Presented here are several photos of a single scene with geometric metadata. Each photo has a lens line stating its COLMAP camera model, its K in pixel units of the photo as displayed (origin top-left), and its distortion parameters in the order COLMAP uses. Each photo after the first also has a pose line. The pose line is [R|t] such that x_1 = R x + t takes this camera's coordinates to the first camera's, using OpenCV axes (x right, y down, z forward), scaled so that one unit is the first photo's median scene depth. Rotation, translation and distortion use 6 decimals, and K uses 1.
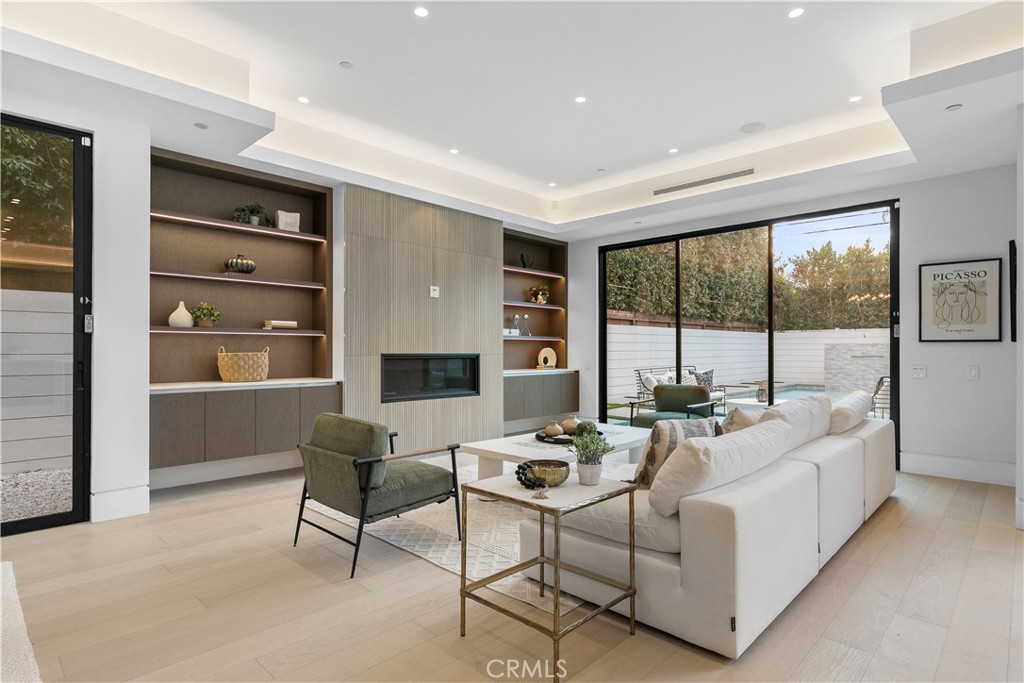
lens RADIAL K [[534.9, 0, 512.0], [0, 534.9, 341.5], [0, 0, 1]] dist [-0.001125, -0.000292]
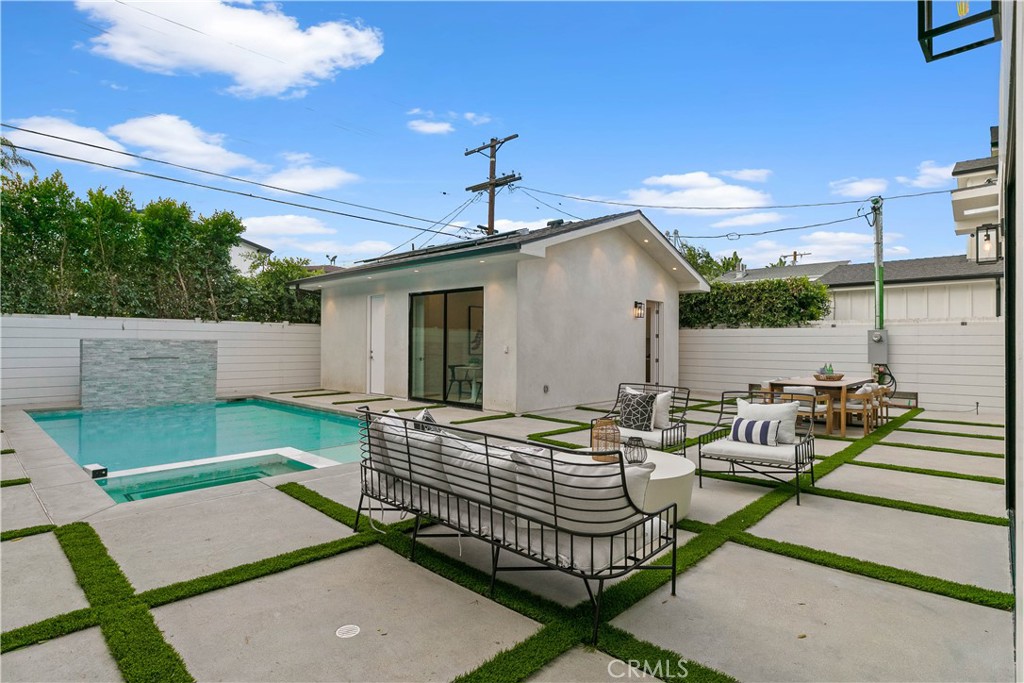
lens RADIAL K [[517.1, 0, 516.0], [0, 517.1, 318.0], [0, 0, 1]] dist [-0.001007, -0.000106]
pose [[-0.015600, 0.043835, 0.998917, -0.037097], [-0.017194, 0.998879, -0.044102, -0.005193], [-0.999730, -0.017863, -0.014829, 1.578118]]
